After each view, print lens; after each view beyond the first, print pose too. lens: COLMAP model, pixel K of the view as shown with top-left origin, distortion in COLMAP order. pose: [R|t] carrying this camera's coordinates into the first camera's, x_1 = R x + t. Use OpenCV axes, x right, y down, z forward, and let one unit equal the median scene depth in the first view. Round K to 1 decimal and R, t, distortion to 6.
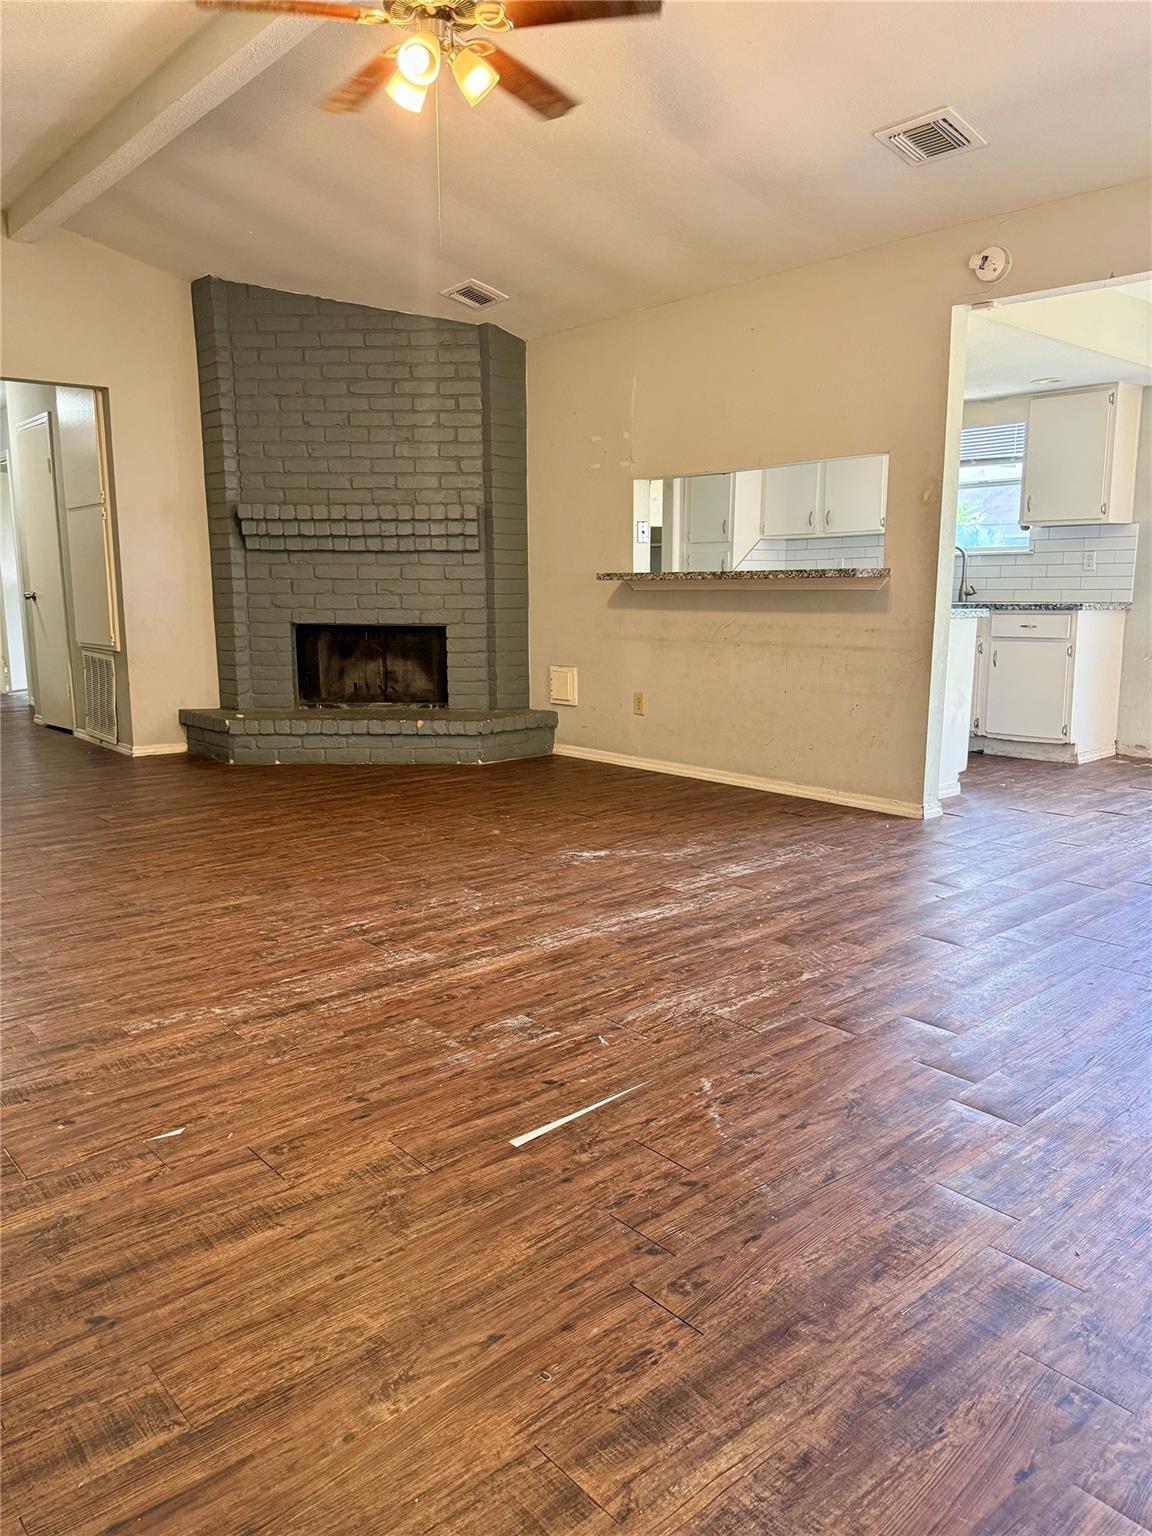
lens RADIAL K [[1085.8, 0, 575.5], [0, 1085.8, 774.2], [0, 0, 1]] dist [0.060766, -0.061172]
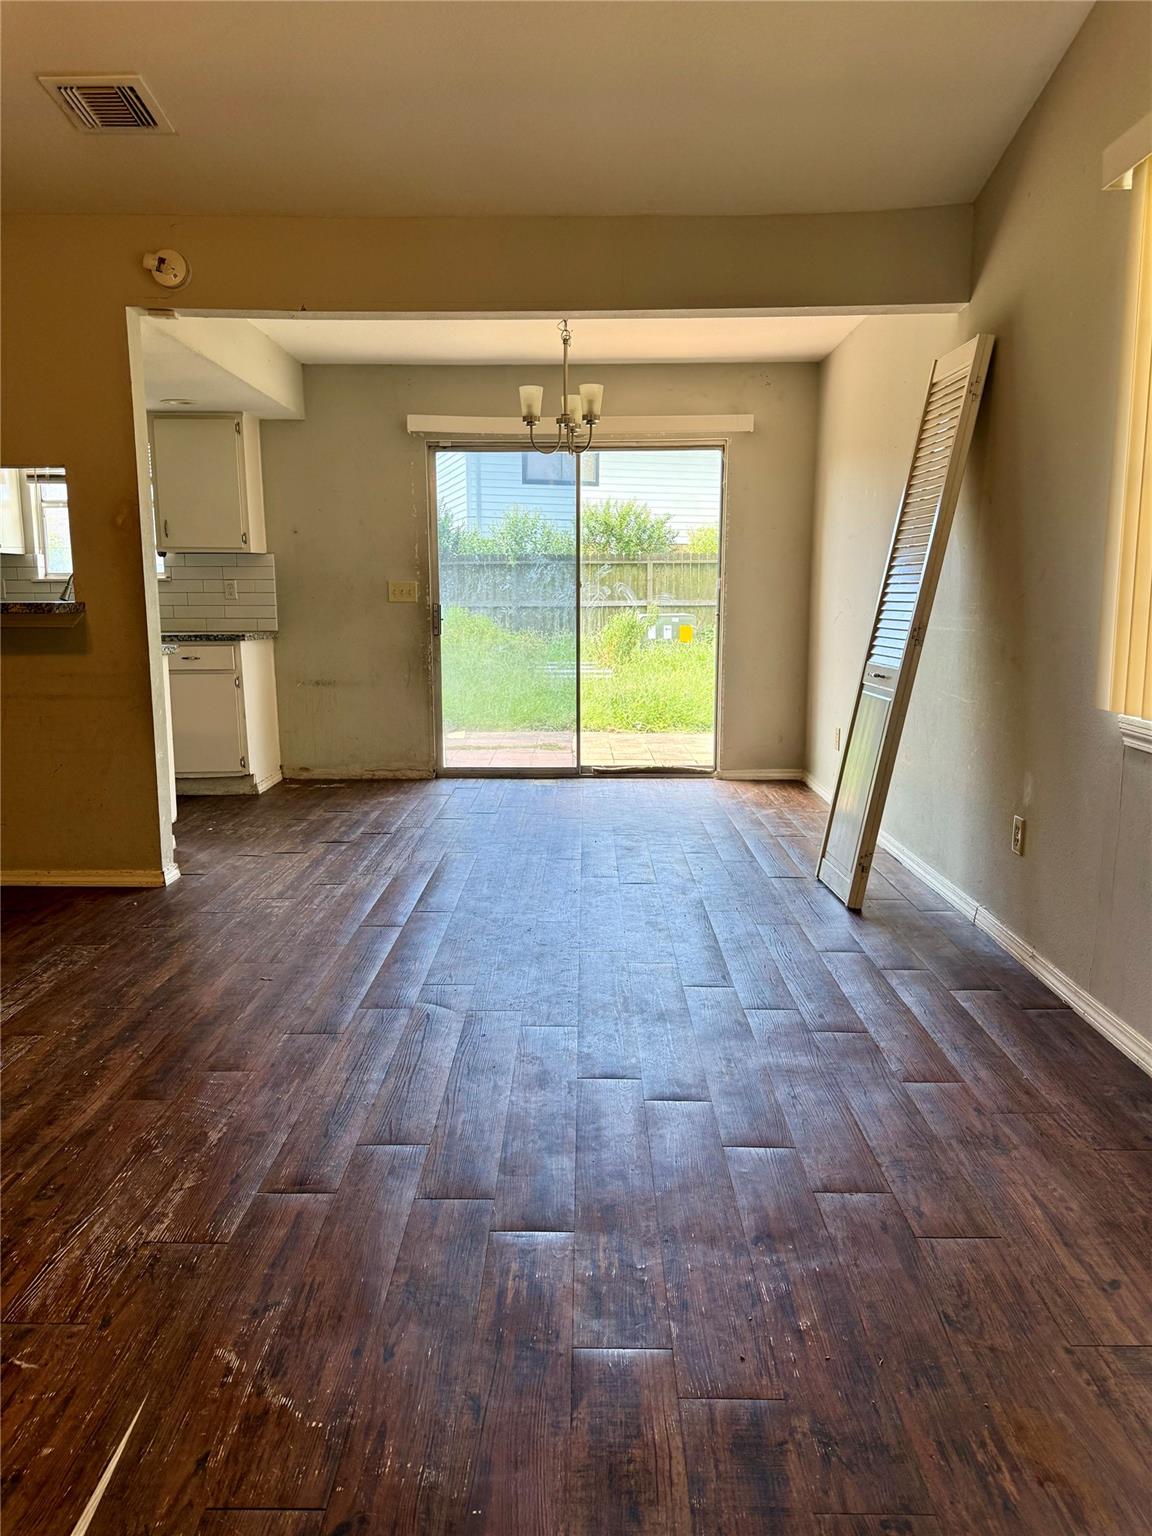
lens RADIAL K [[1085.8, 0, 575.5], [0, 1085.8, 774.2], [0, 0, 1]] dist [0.060766, -0.061172]
pose [[0.661915, -0.119023, 0.740069, -0.148465], [0.125793, 0.990949, 0.046863, -0.067776], [-0.738948, 0.062076, 0.670897, 0.221575]]
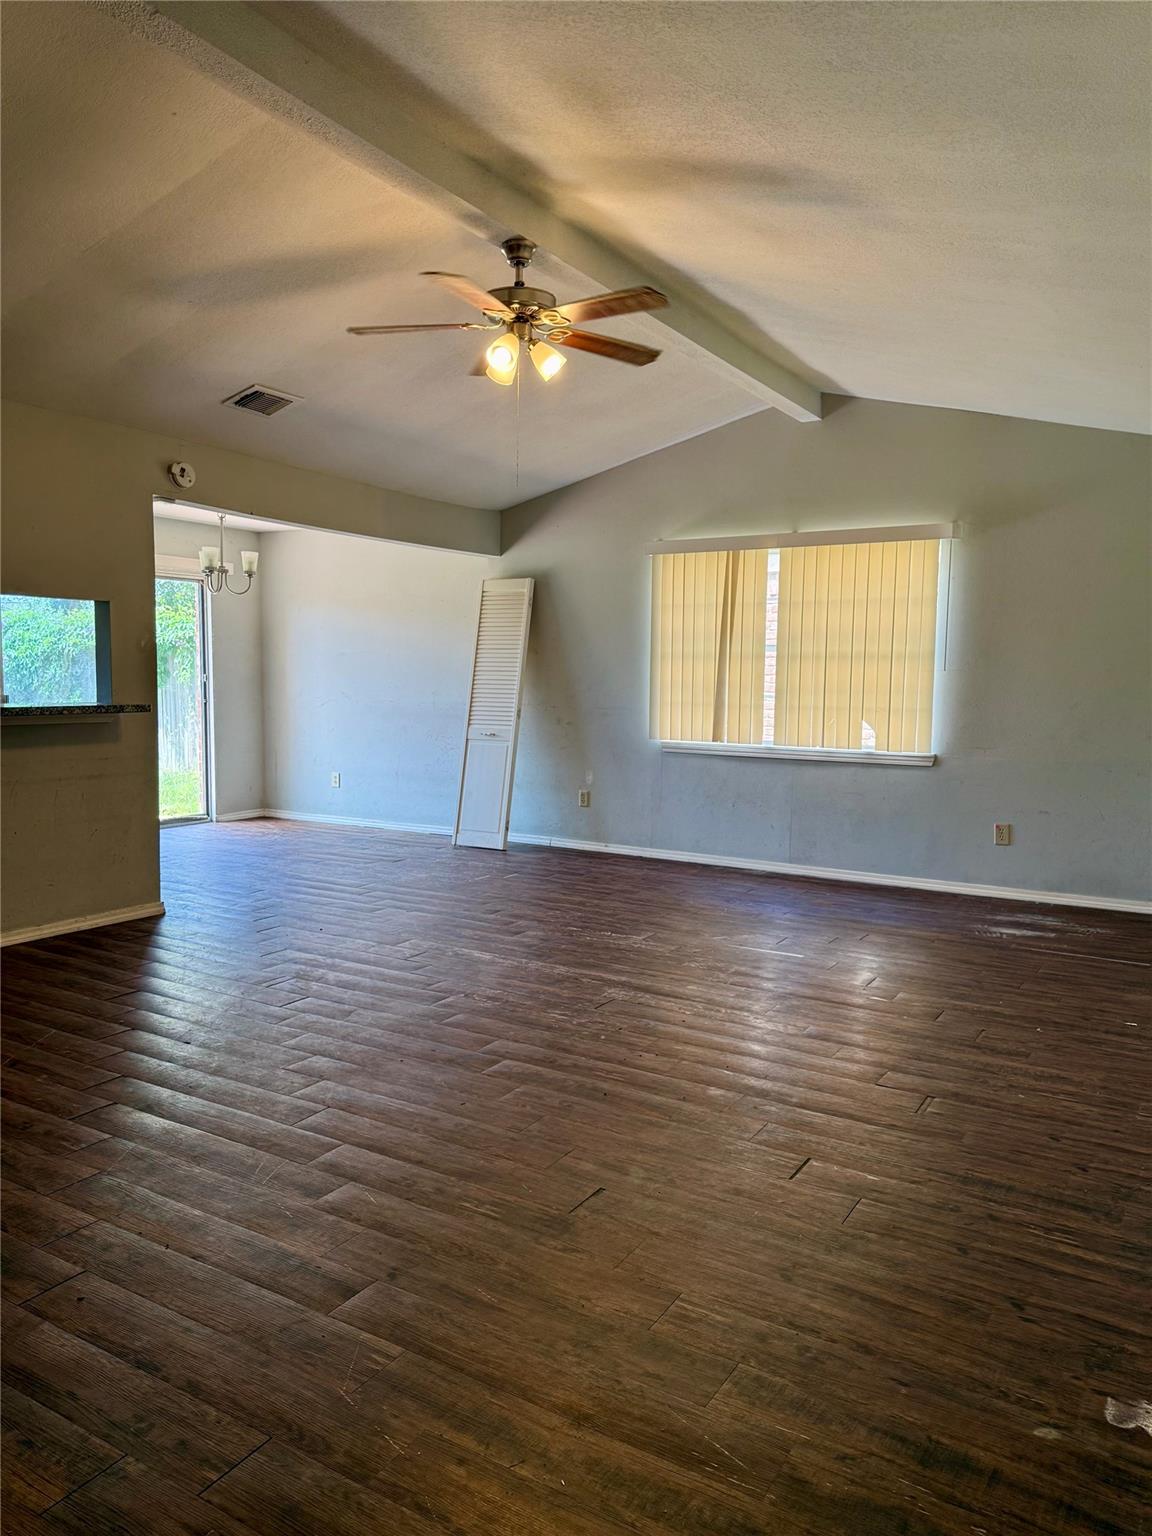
lens RADIAL K [[1085.8, 0, 575.5], [0, 1085.8, 774.2], [0, 0, 1]] dist [0.060766, -0.061172]
pose [[-0.308898, -0.084578, 0.947327, -1.300385], [0.151274, 0.978990, 0.136731, -0.280279], [-0.938988, 0.185542, -0.289613, 1.266074]]
